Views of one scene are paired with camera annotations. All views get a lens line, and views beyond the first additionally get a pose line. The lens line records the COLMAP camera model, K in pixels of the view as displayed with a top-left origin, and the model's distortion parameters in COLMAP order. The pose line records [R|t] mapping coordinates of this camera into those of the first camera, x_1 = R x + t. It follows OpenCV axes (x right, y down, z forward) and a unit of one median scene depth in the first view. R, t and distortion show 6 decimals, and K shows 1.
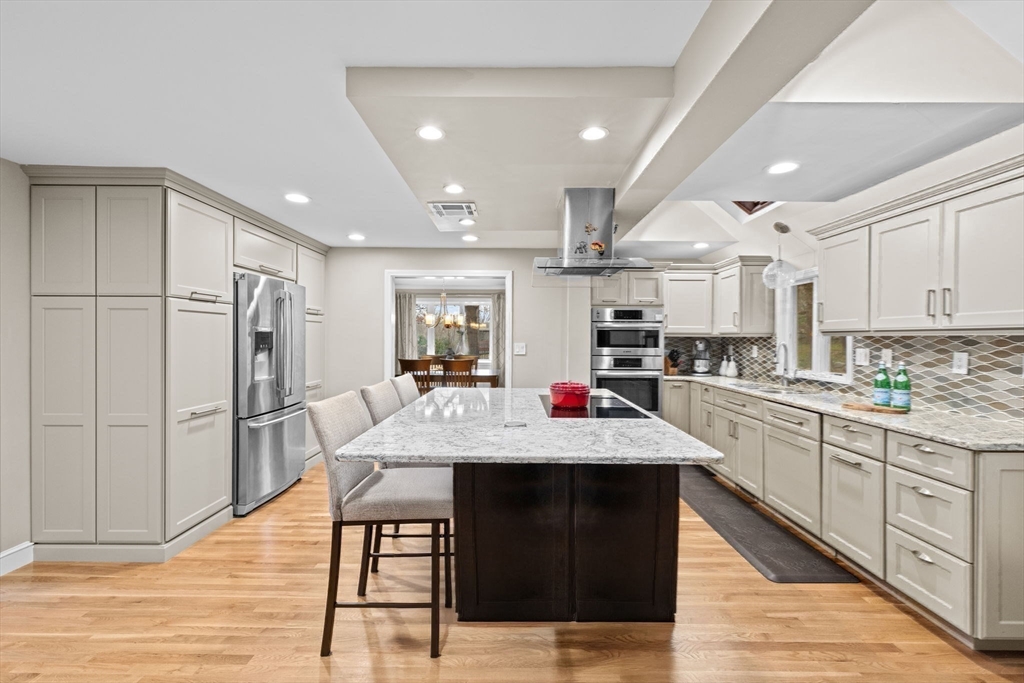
lens RADIAL K [[444.1, 0, 512.0], [0, 444.1, 341.5], [0, 0, 1]] dist [-0.000671, 0.000250]
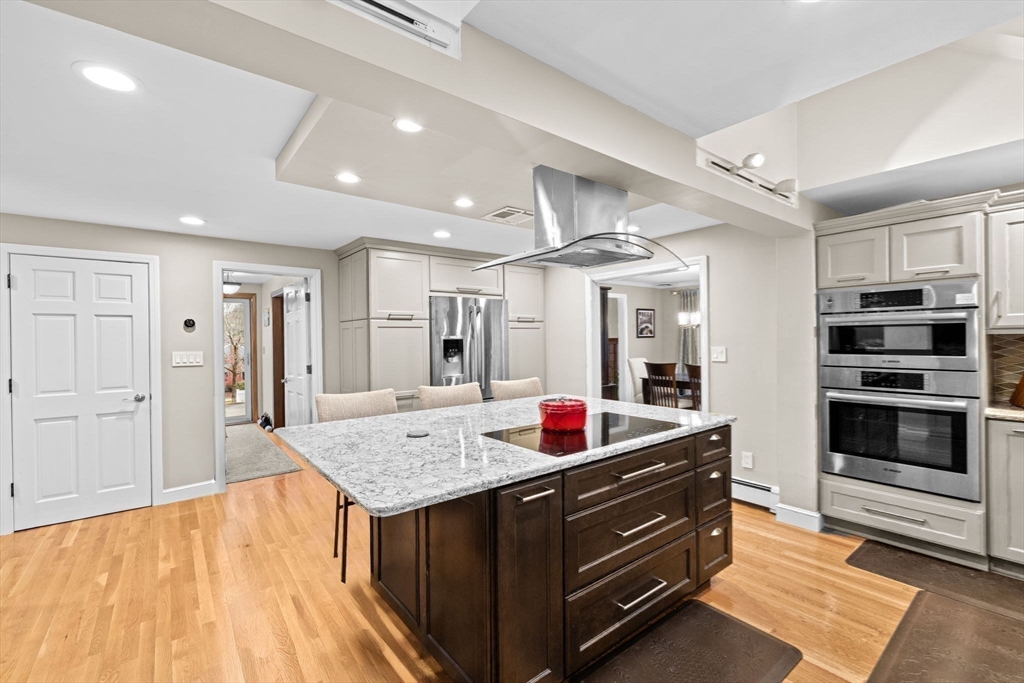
lens RADIAL K [[444.1, 0, 512.0], [0, 444.1, 341.5], [0, 0, 1]] dist [-0.000671, 0.000250]
pose [[0.620434, -0.007930, -0.784219, 0.448828], [0.010278, 0.999945, -0.001980, -0.008569], [0.784191, -0.006832, 0.620481, 0.261822]]
